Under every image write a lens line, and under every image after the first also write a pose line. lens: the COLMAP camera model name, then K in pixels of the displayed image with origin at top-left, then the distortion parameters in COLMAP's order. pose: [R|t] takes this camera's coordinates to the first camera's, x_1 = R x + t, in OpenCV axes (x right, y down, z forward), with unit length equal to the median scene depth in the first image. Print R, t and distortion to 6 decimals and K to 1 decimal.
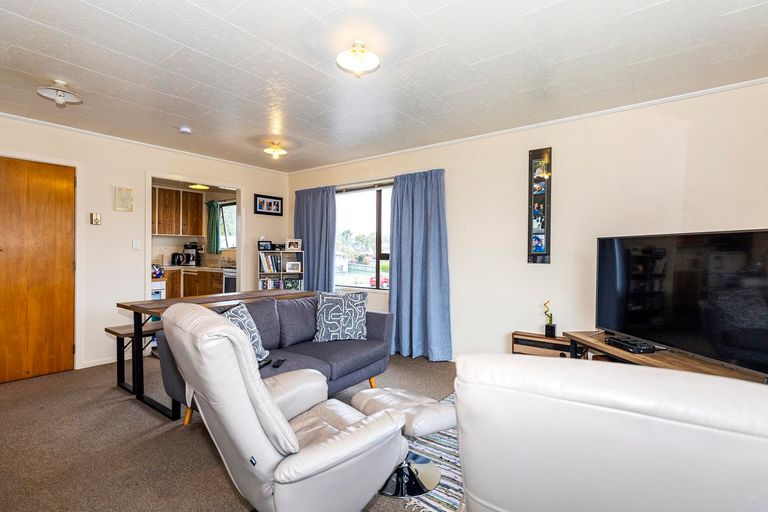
lens RADIAL K [[374.2, 0, 382.6], [0, 374.2, 251.2], [0, 0, 1]] dist [-0.002404, -0.000367]
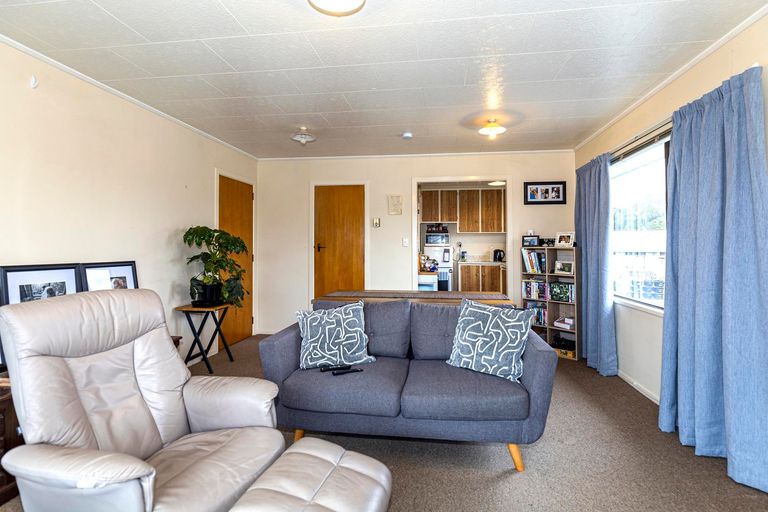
lens RADIAL K [[368.2, 0, 381.6], [0, 368.2, 240.0], [0, 0, 1]] dist [0.000926, 0.000329]
pose [[0.494206, -0.021358, -0.869082, 0.244170], [0.002196, 0.999726, -0.023320, 0.001611], [0.869342, 0.009617, 0.494118, 0.286782]]
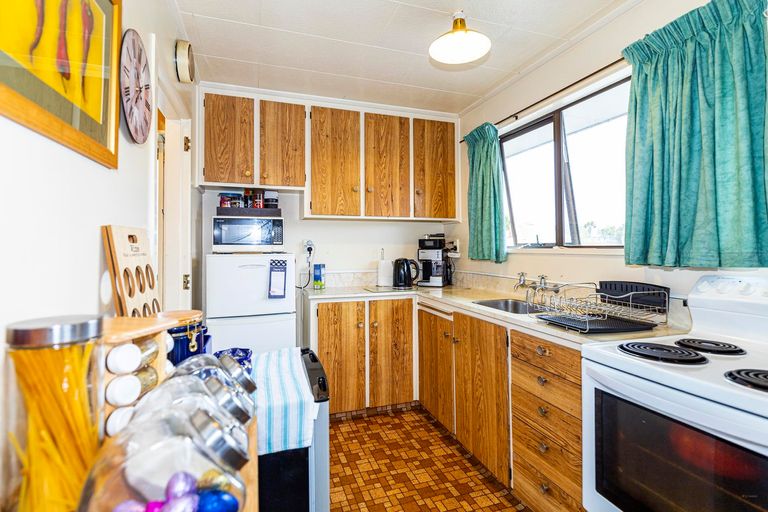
lens RADIAL K [[368.2, 0, 381.6], [0, 368.2, 240.0], [0, 0, 1]] dist [0.000926, 0.000329]
pose [[0.835459, -0.022209, -0.549104, -0.457946], [0.011123, 0.999662, -0.023509, -0.010083], [0.549440, 0.013533, 0.835424, 0.854428]]
